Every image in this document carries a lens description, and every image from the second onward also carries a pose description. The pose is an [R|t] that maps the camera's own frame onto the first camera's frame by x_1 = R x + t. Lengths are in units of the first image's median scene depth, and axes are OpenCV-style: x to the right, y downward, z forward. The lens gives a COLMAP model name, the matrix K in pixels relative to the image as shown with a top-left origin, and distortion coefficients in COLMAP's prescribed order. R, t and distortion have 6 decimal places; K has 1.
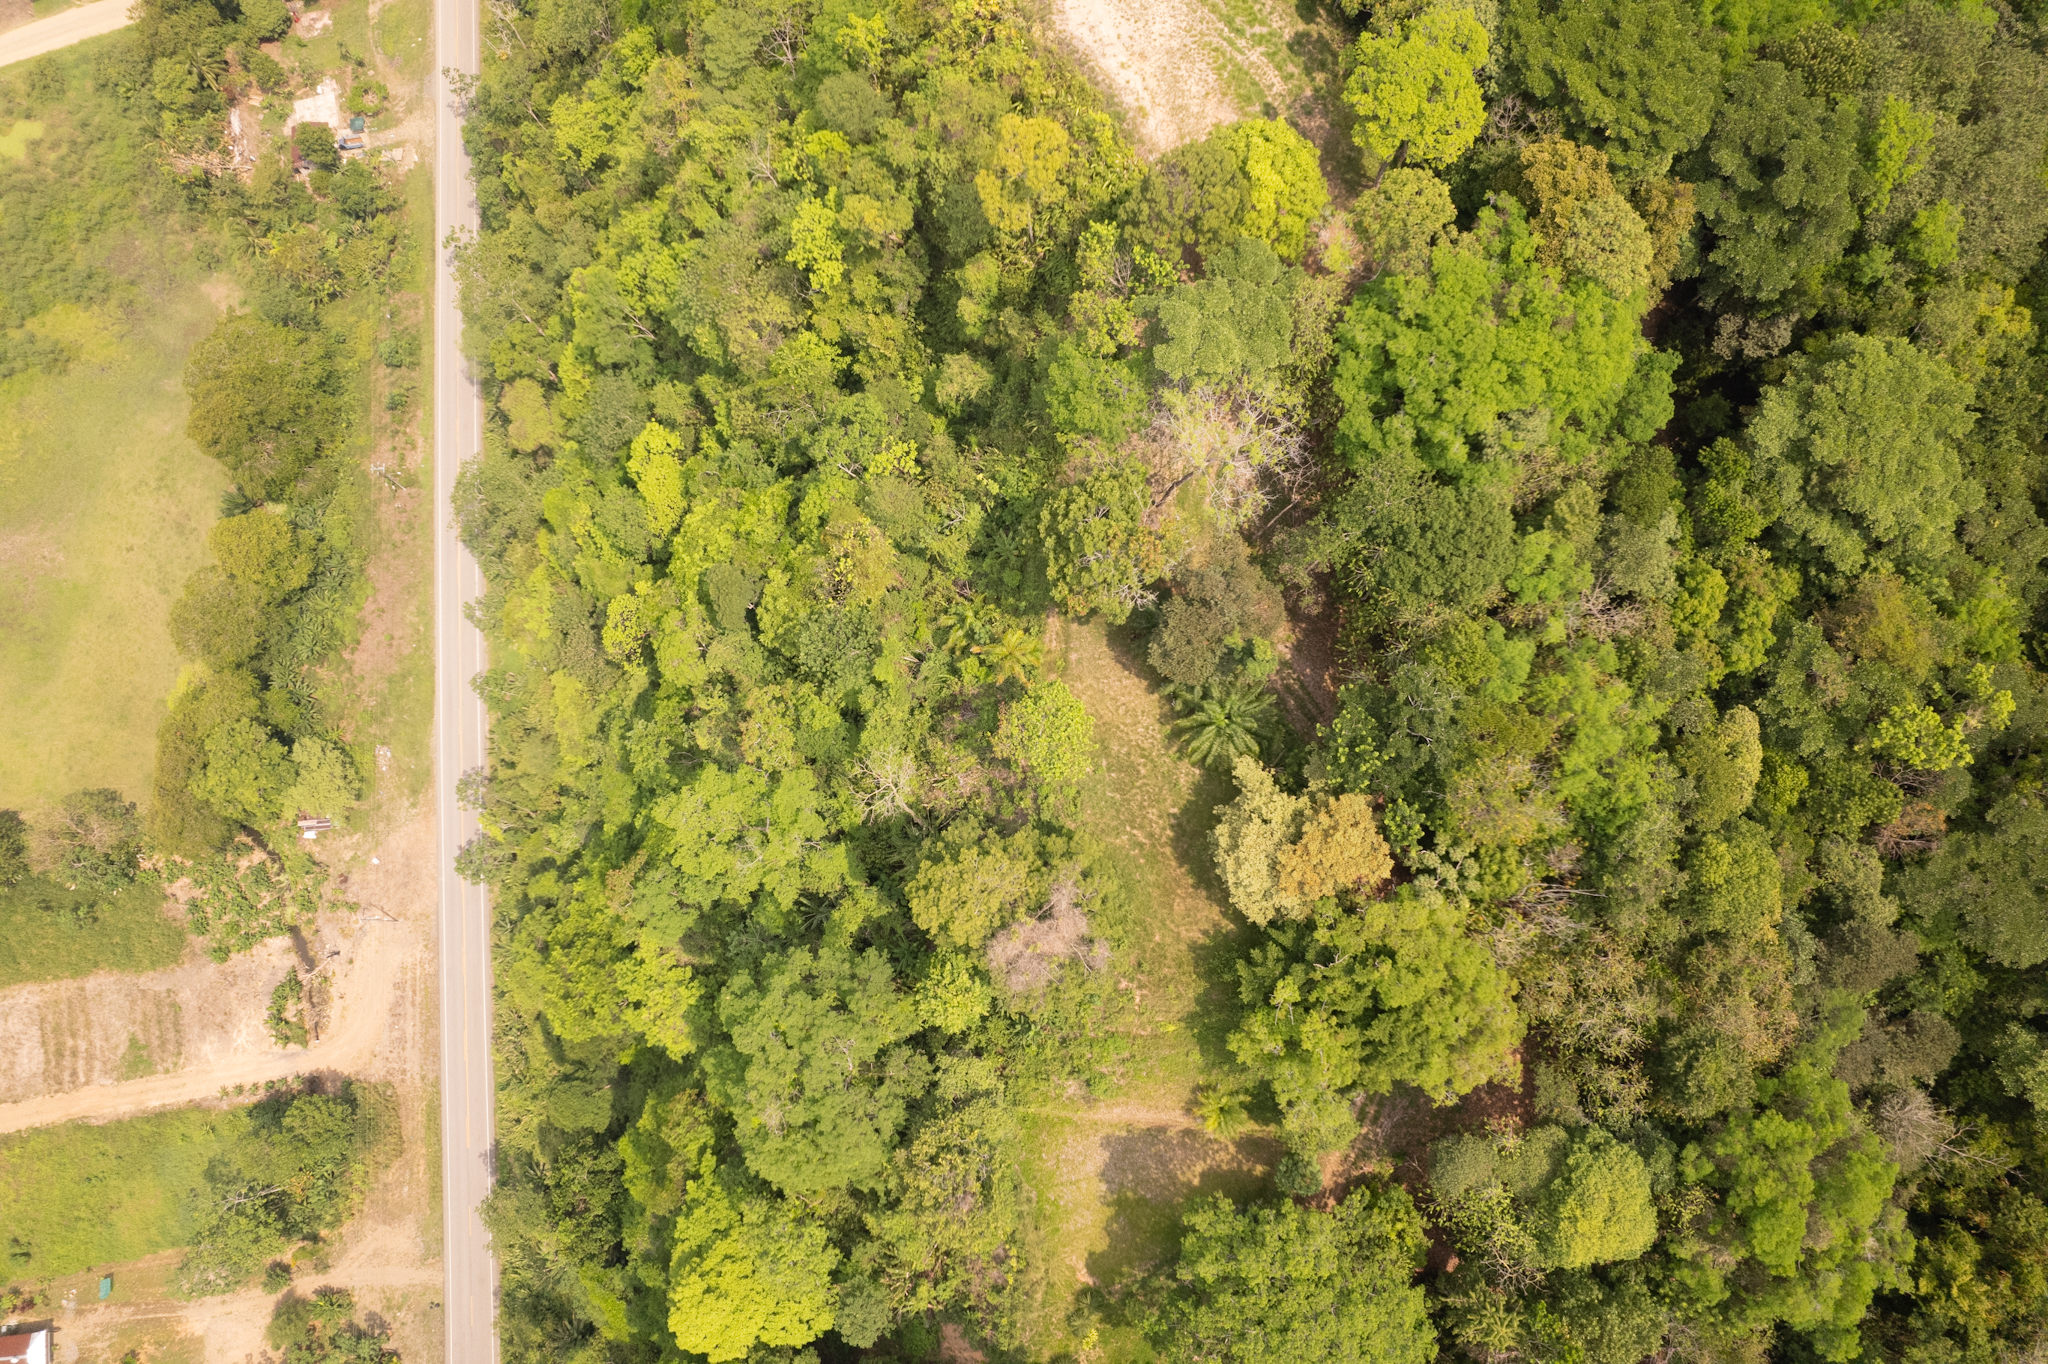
lens RADIAL K [[1329.5, 0, 1023.3], [0, 1329.5, 679.4], [0, 0, 1]] dist [-0.042696, -0.000316]
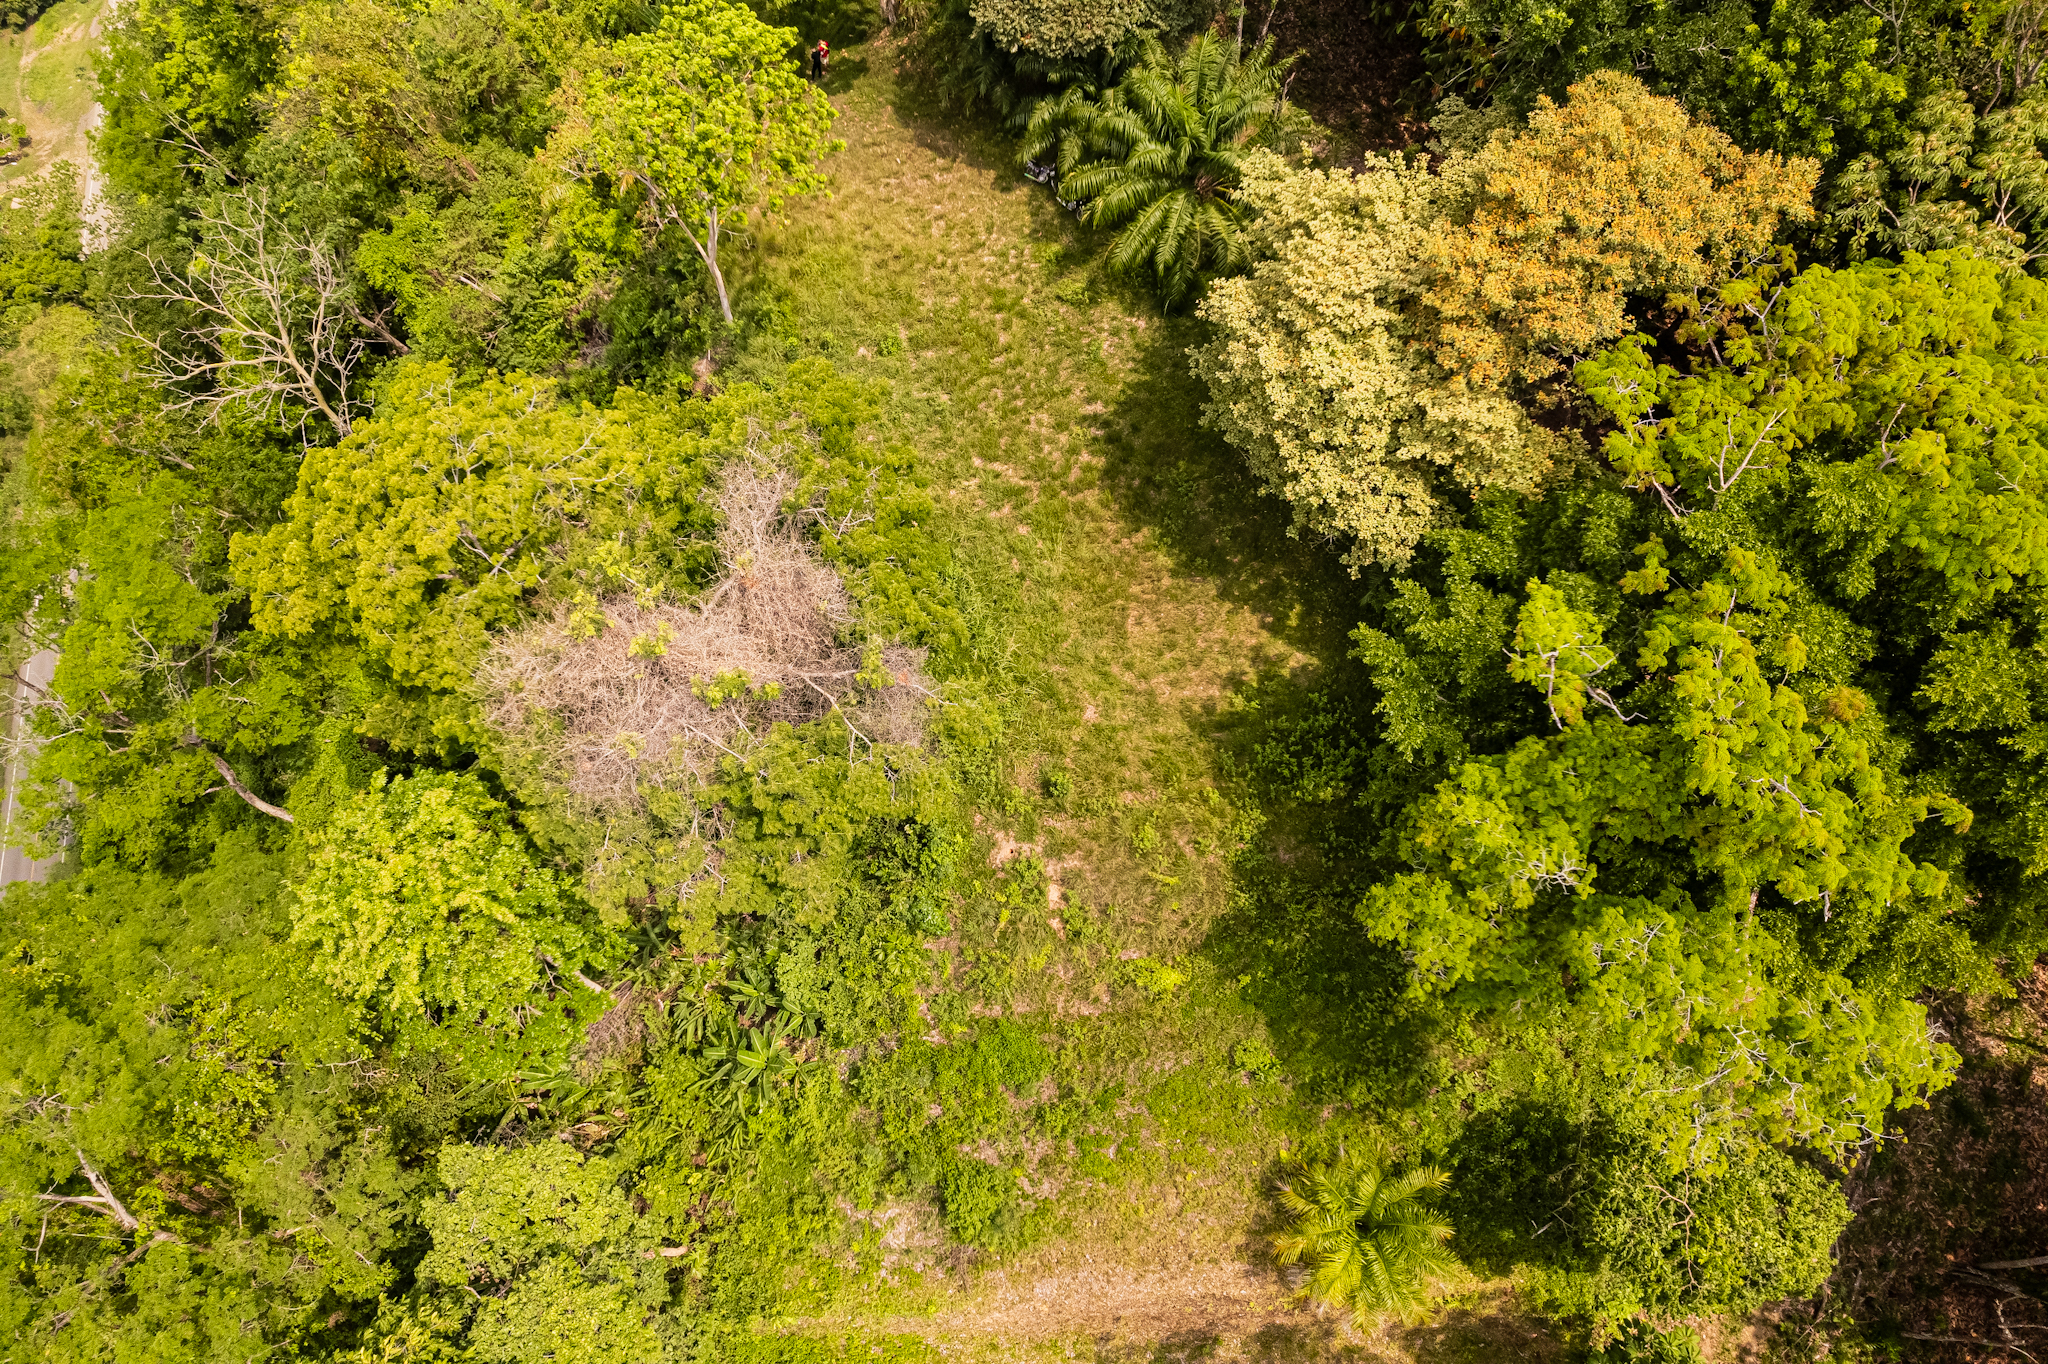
lens RADIAL K [[1329.5, 0, 1025.2], [0, 1329.5, 685.4], [0, 0, 1]] dist [-0.042696, -0.000316]
pose [[0.992775, -0.111038, 0.045477, 0.068696], [0.118561, 0.966092, -0.229366, 0.260766], [-0.018466, 0.233101, 0.972277, 0.660181]]
